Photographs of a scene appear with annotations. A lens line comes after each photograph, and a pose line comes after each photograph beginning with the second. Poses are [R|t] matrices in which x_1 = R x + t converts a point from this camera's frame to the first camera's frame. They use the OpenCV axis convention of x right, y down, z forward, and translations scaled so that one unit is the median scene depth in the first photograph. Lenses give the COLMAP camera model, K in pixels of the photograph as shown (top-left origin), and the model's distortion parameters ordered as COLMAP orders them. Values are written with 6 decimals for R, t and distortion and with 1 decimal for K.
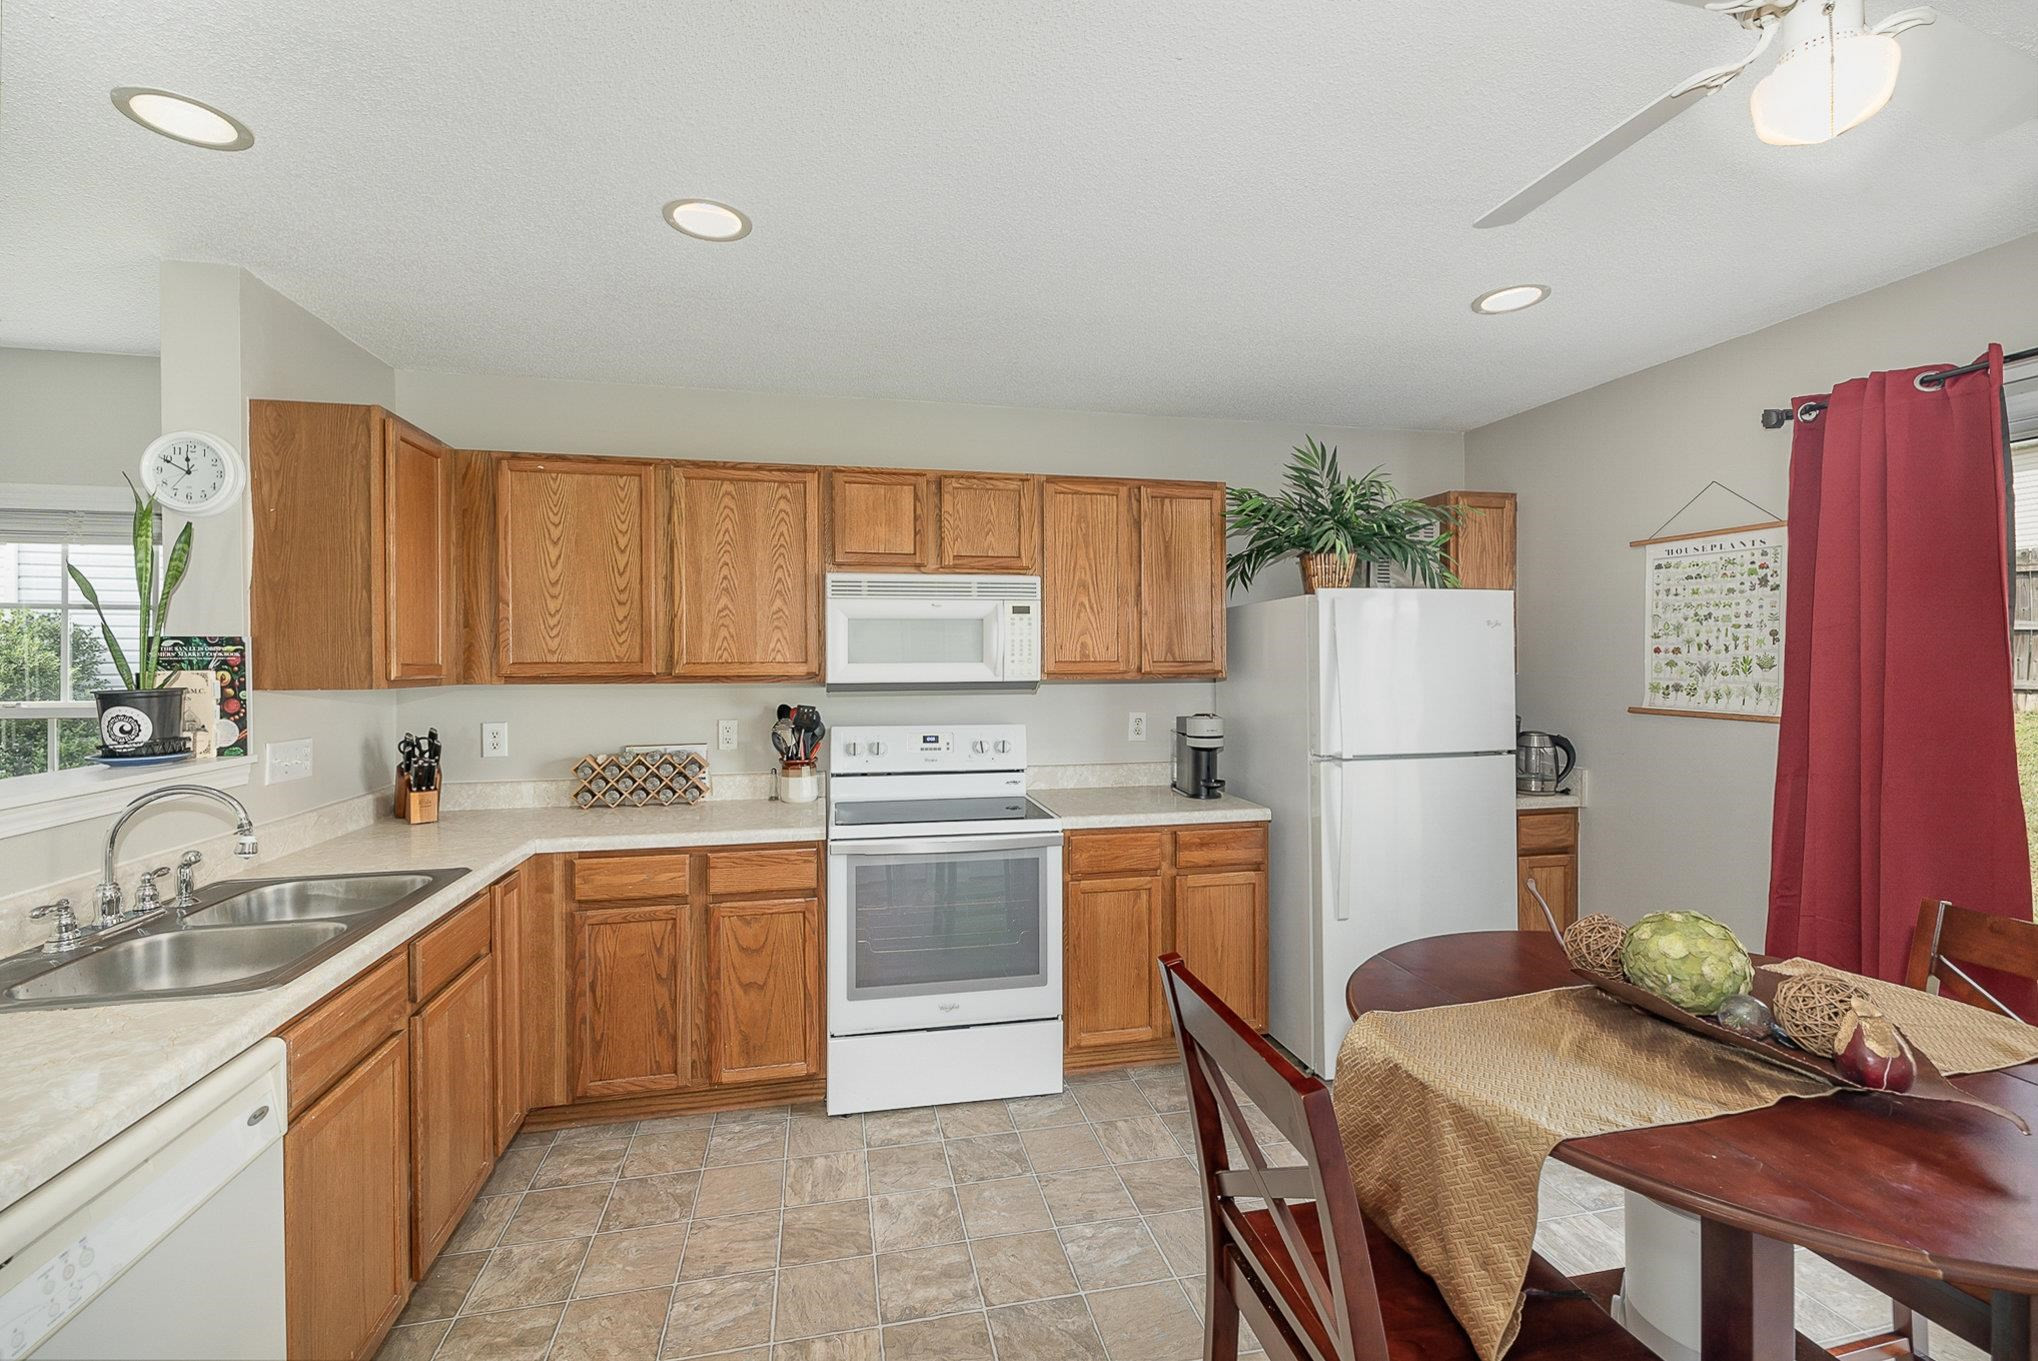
lens RADIAL K [[867.2, 0, 1019.0], [0, 867.2, 680.5], [0, 0, 1]] dist [0.016914, -0.000055]
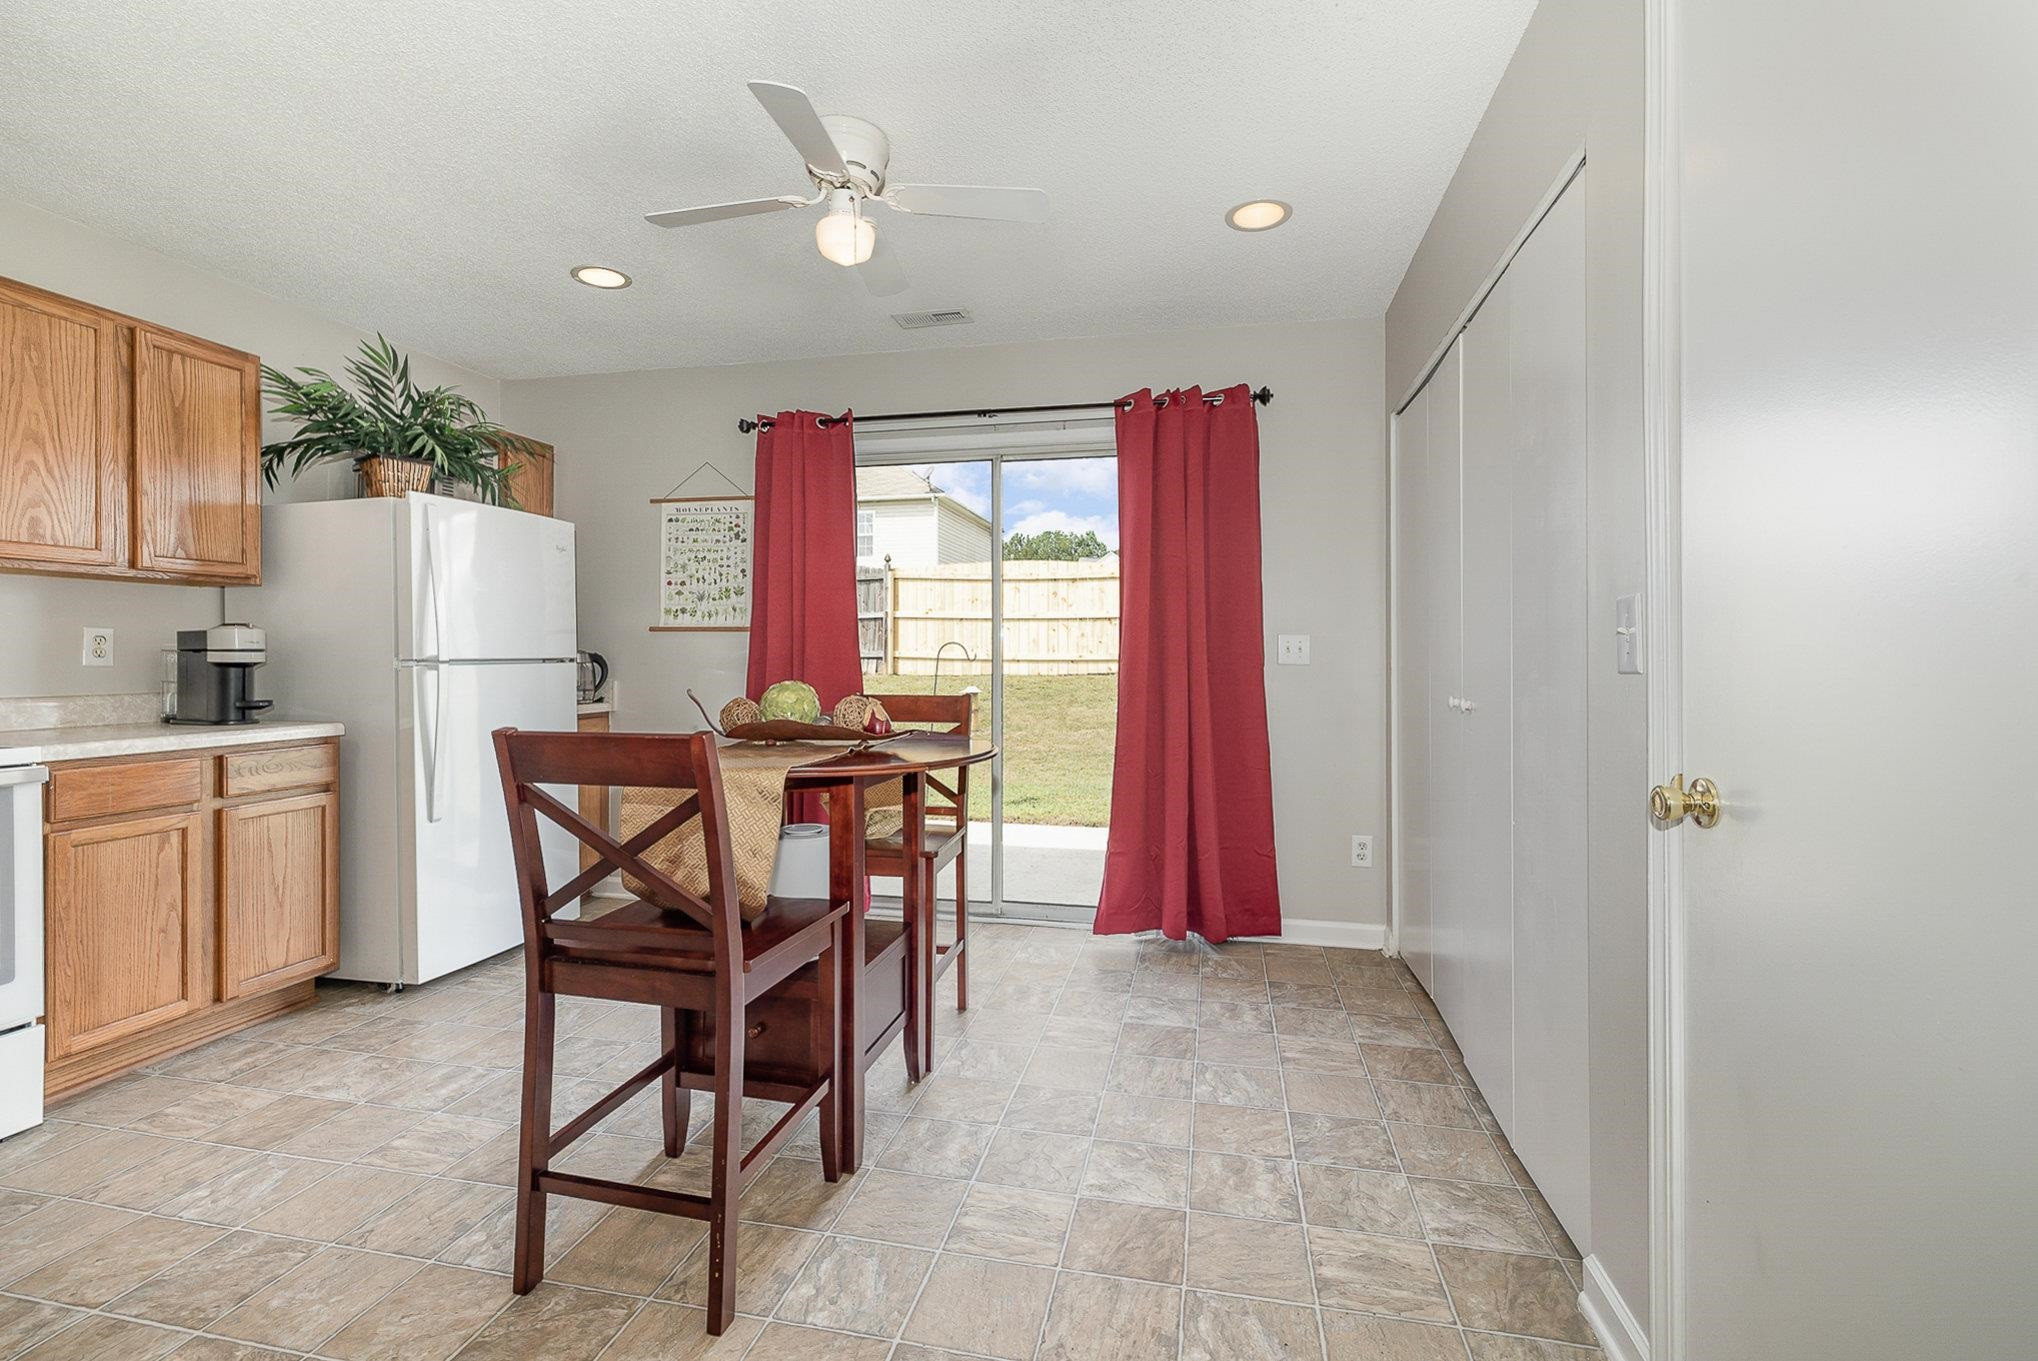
lens RADIAL K [[901.9, 0, 1008.5], [0, 901.9, 664.9], [0, 0, 1]] dist [-0.001338, 0.000076]
pose [[0.437040, 0.003062, 0.899437, -0.273043], [0.013578, 0.999858, -0.010002, 0.108866], [-0.899339, 0.016583, 0.436937, -0.058696]]
